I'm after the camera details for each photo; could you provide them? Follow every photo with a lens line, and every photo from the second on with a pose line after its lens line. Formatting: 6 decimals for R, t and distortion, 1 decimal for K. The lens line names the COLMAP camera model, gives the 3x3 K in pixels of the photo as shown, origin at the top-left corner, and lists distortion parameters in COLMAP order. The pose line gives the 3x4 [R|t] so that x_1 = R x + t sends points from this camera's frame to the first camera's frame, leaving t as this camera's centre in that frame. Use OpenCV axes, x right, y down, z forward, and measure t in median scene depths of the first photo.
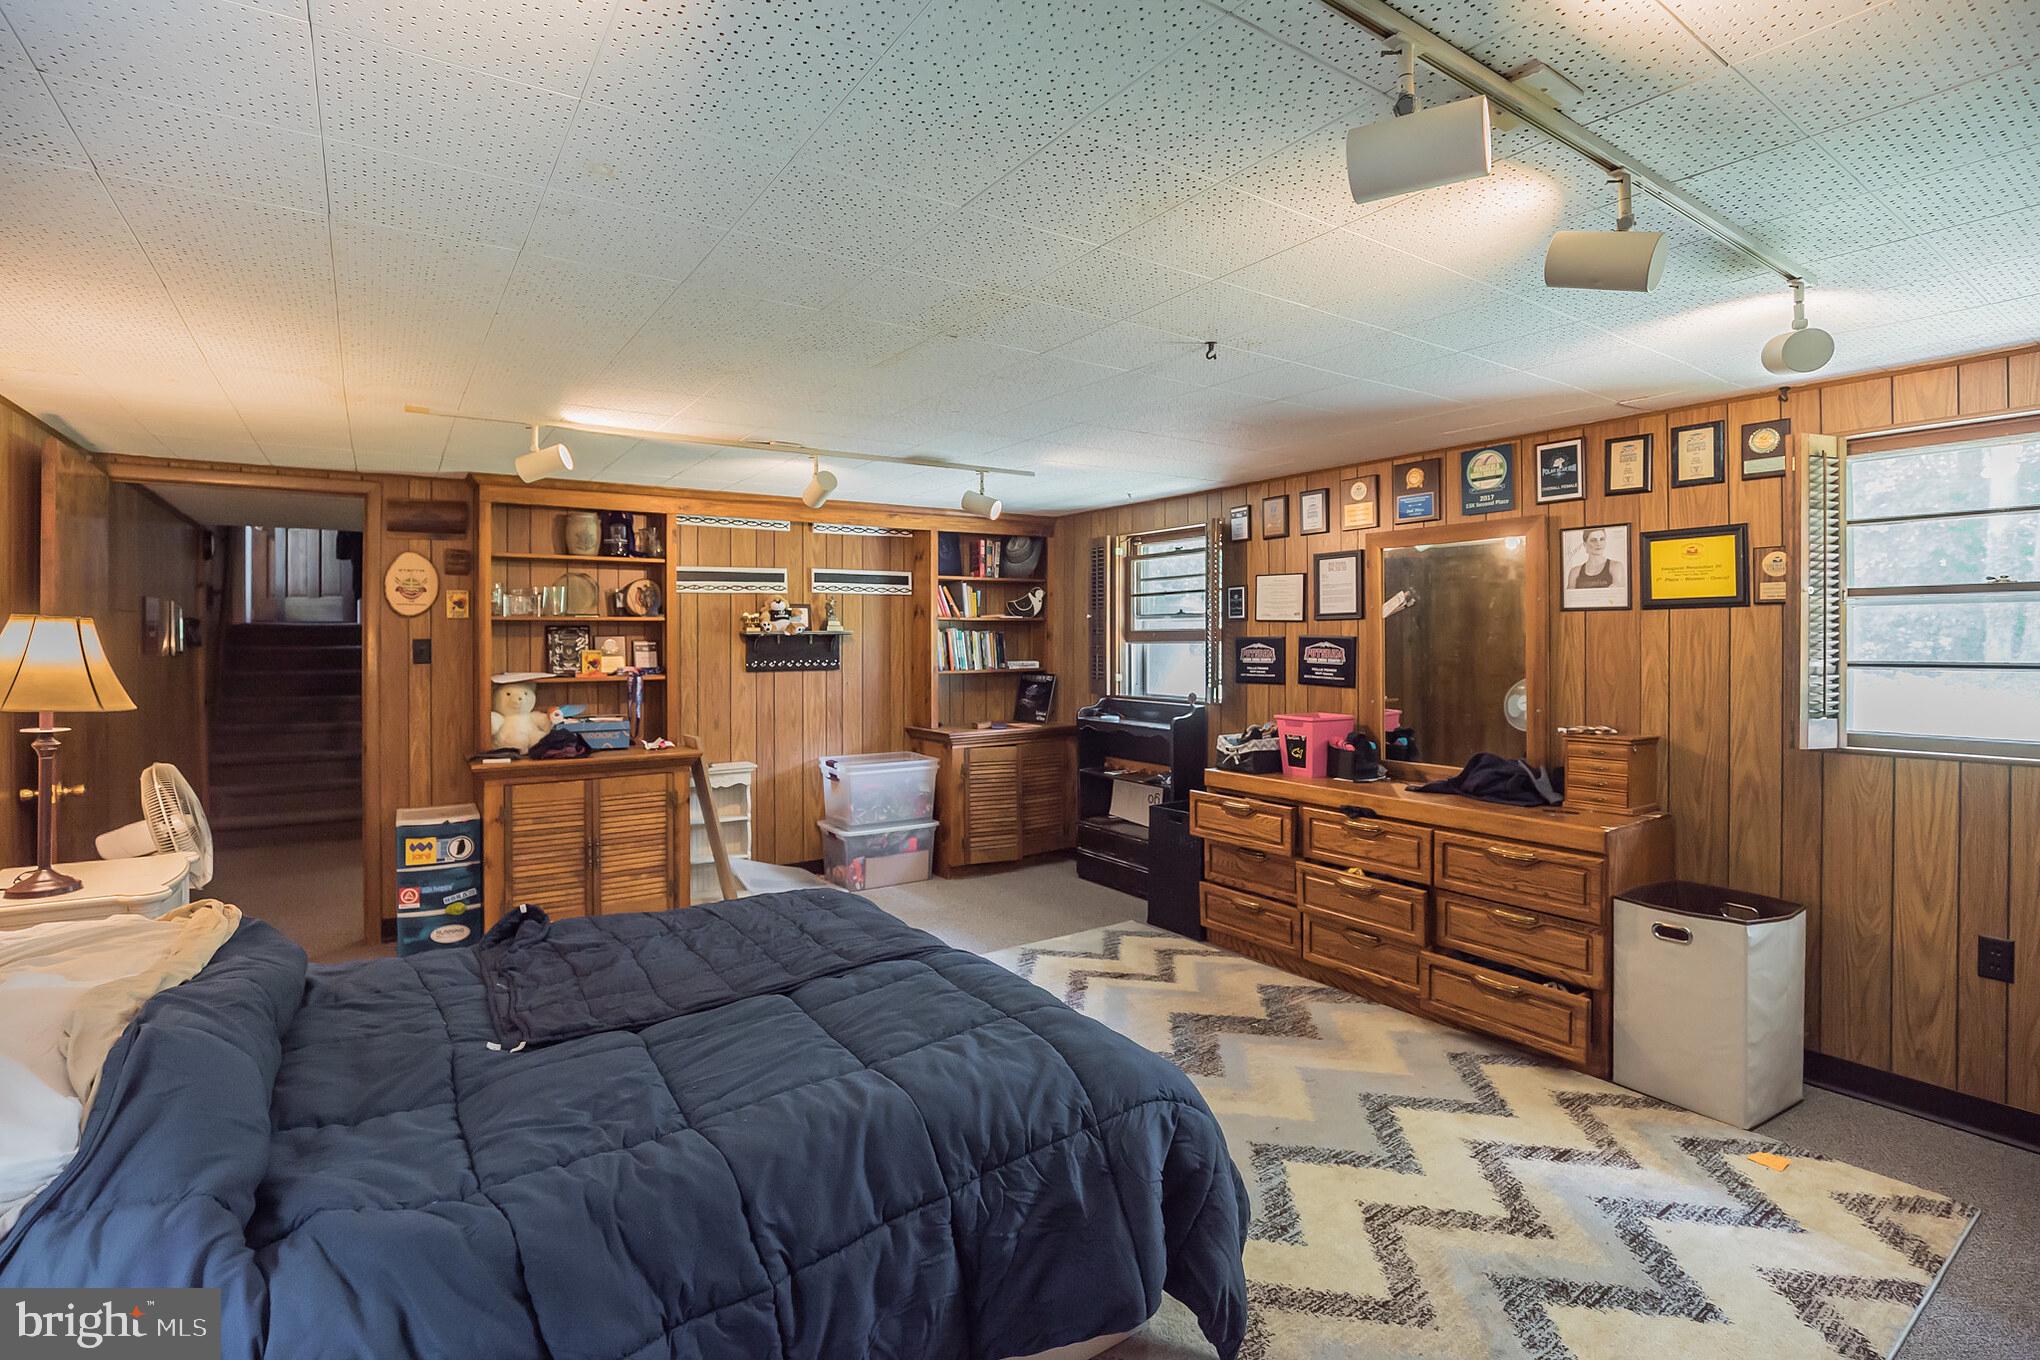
lens RADIAL K [[940.4, 0, 1007.1], [0, 940.4, 636.9], [0, 0, 1]] dist [-0.030491, -0.000531]
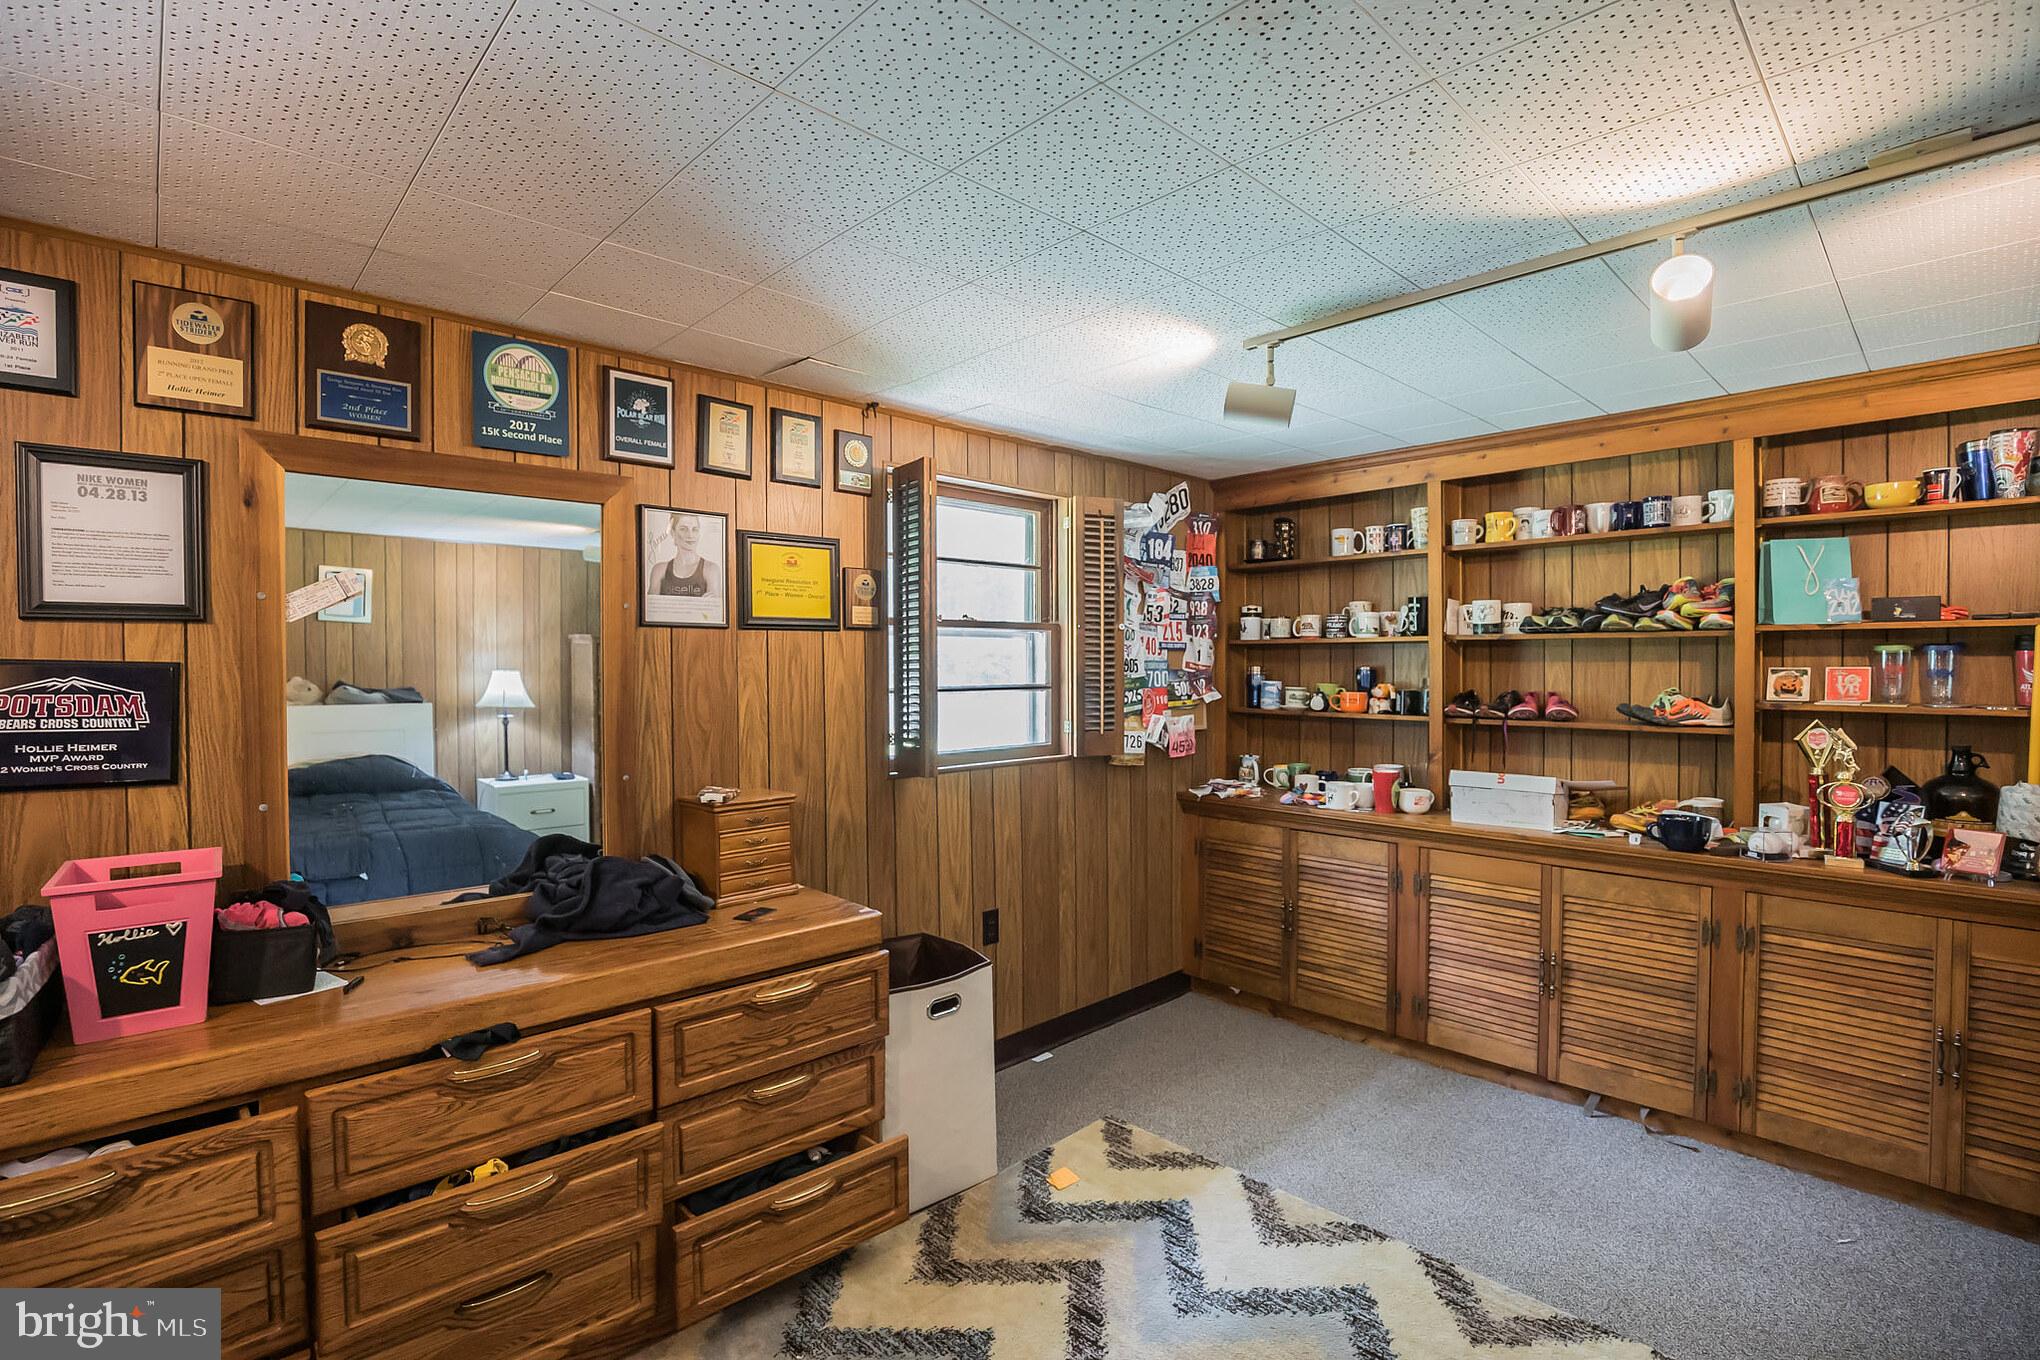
lens RADIAL K [[940.4, 0, 1019.8], [0, 940.4, 681.3], [0, 0, 1]] dist [-0.030491, -0.000531]
pose [[-0.166254, -0.009856, 0.986034, -0.129455], [0.004104, 0.999934, 0.010687, 0.006817], [-0.986074, 0.005823, -0.166202, 0.904203]]
